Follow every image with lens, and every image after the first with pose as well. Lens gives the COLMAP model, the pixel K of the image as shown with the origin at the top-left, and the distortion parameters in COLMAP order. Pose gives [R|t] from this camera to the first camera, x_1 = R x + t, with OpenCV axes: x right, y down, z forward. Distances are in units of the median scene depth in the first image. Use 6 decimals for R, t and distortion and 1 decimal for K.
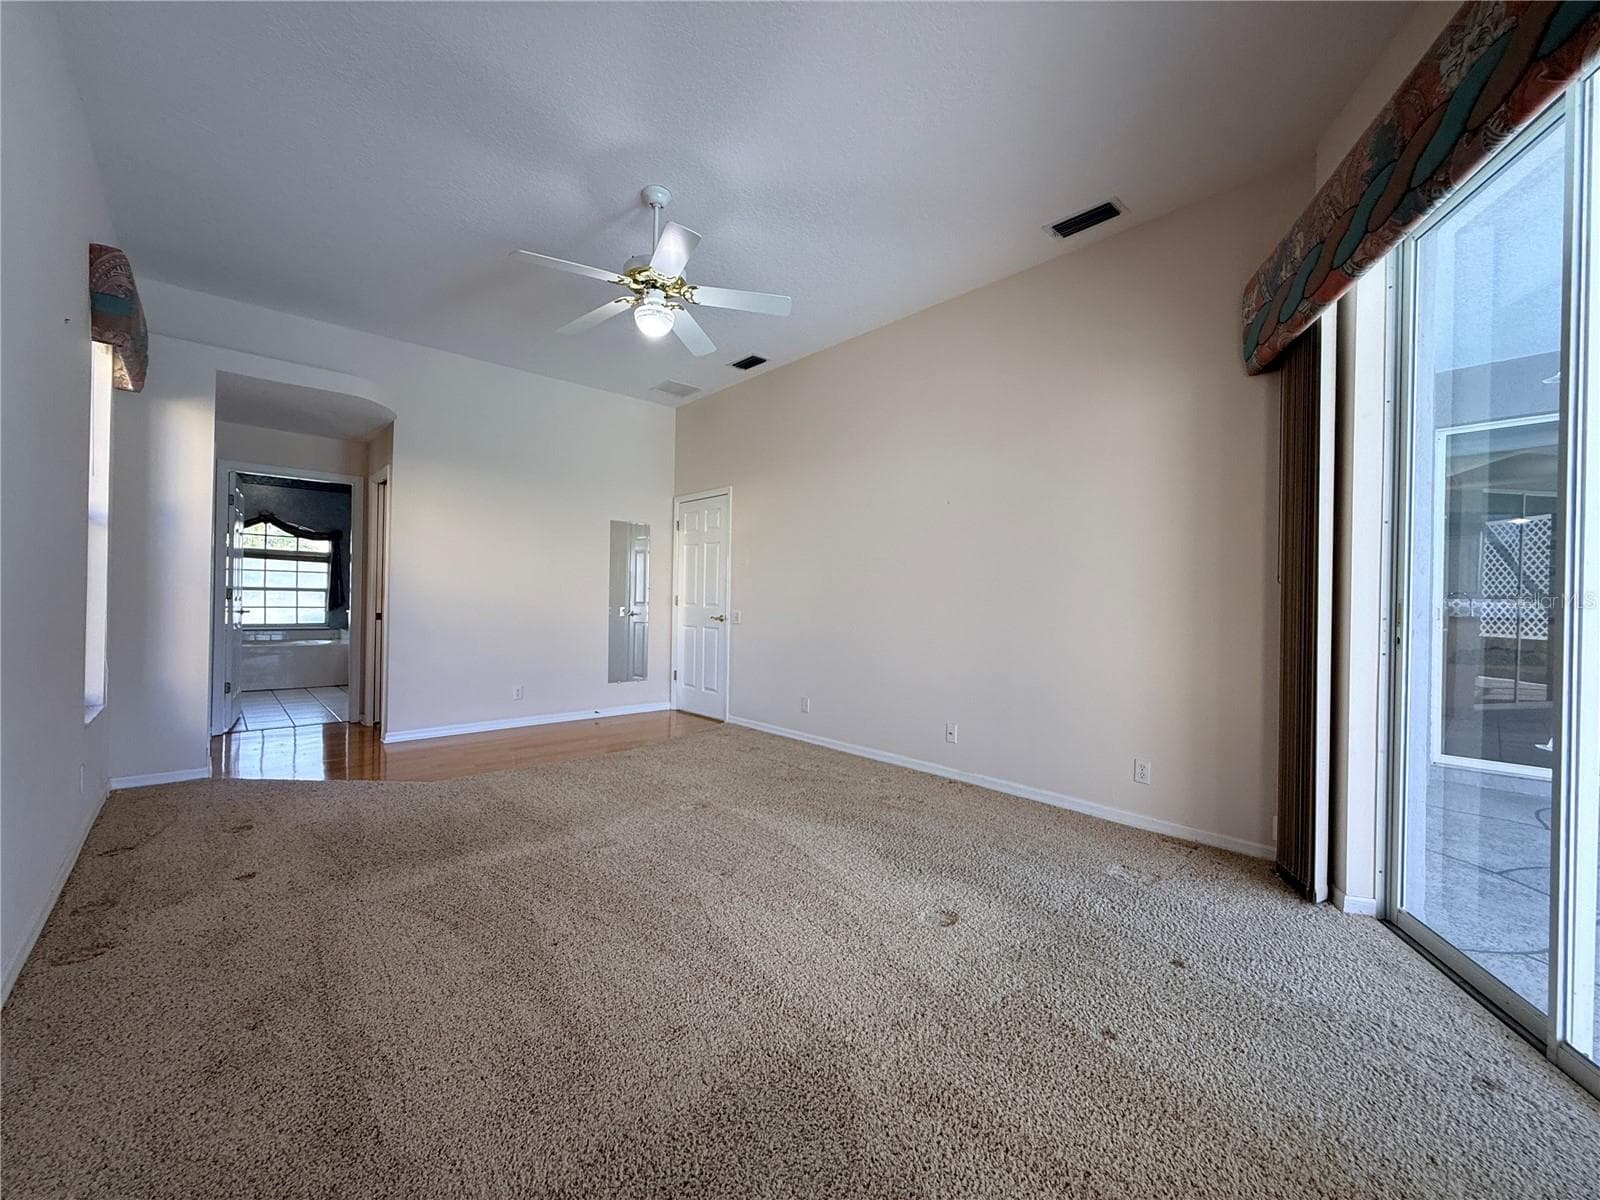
lens RADIAL K [[636.5, 0, 800.2], [0, 636.5, 591.2], [0, 0, 1]] dist [-0.002744, 0.000221]
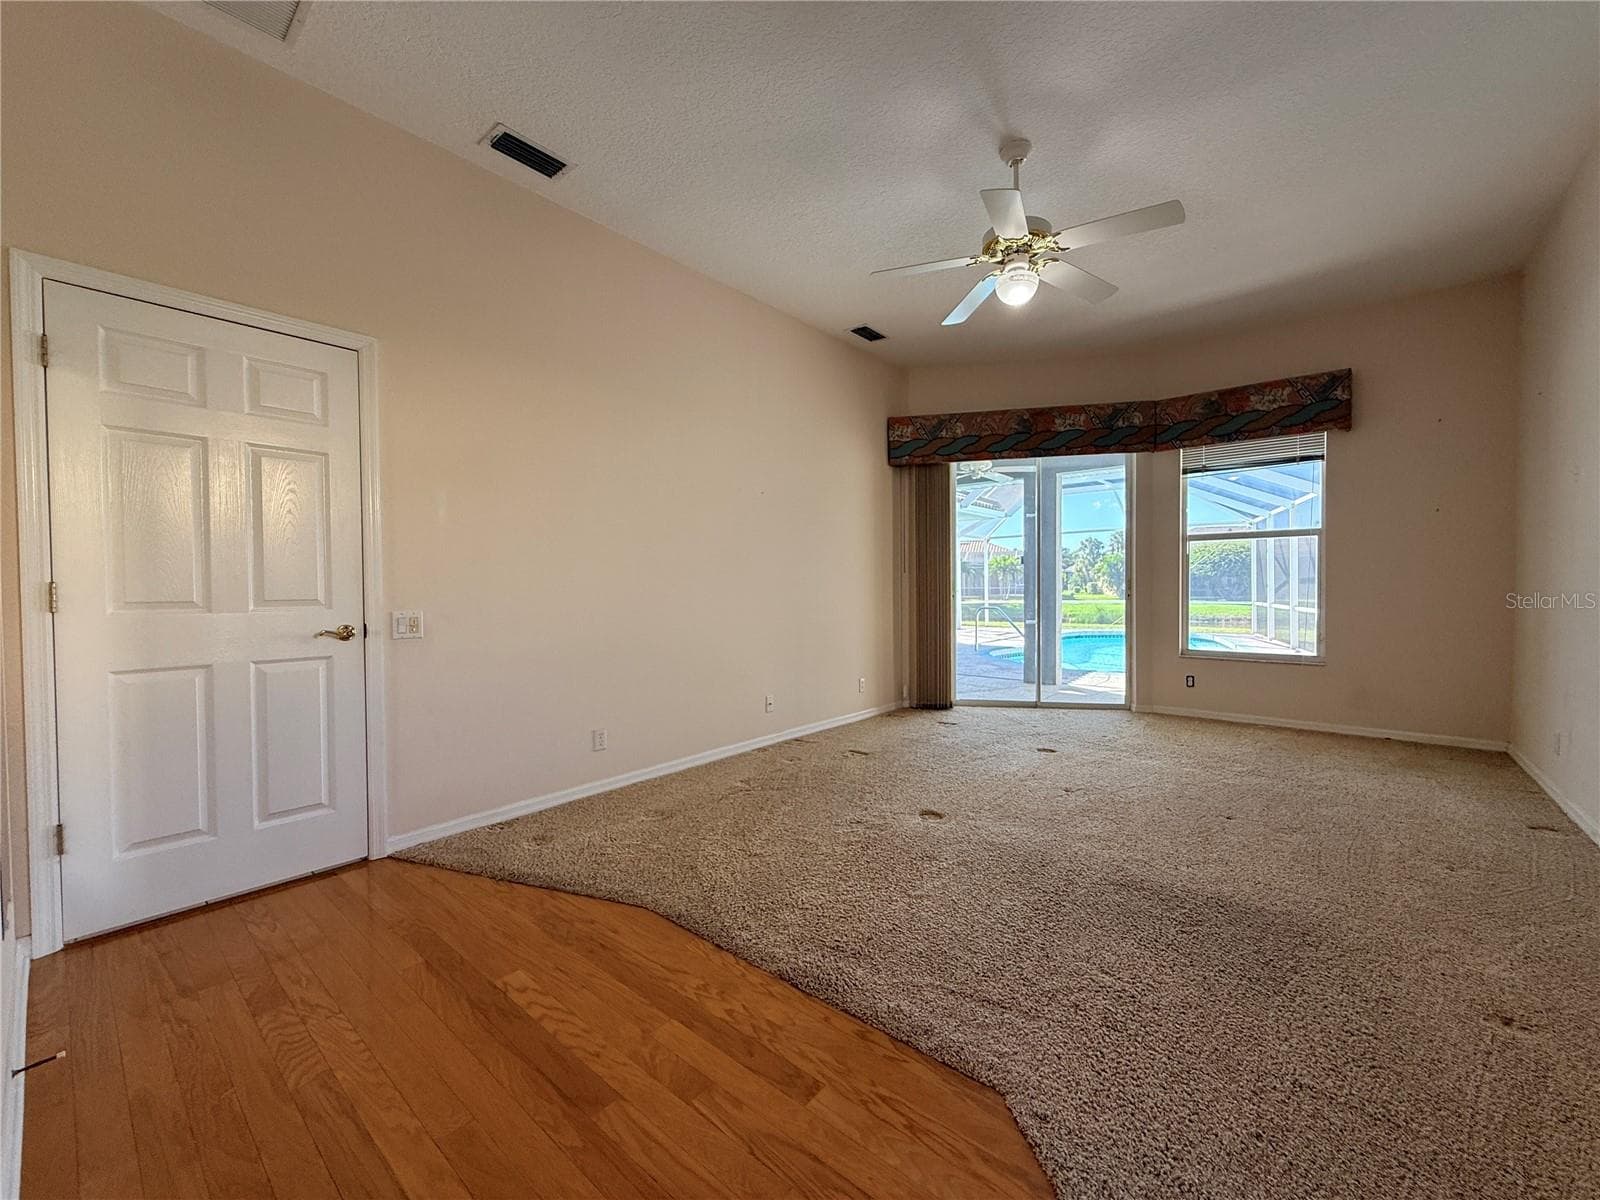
lens RADIAL K [[636.5, 0, 786.6], [0, 636.5, 593.4], [0, 0, 1]] dist [-0.002744, 0.000221]
pose [[-0.102184, -0.028128, 0.994368, -0.595226], [-0.010310, 0.999576, 0.027215, 0.000396], [-0.994712, -0.007471, -0.102430, 0.750607]]
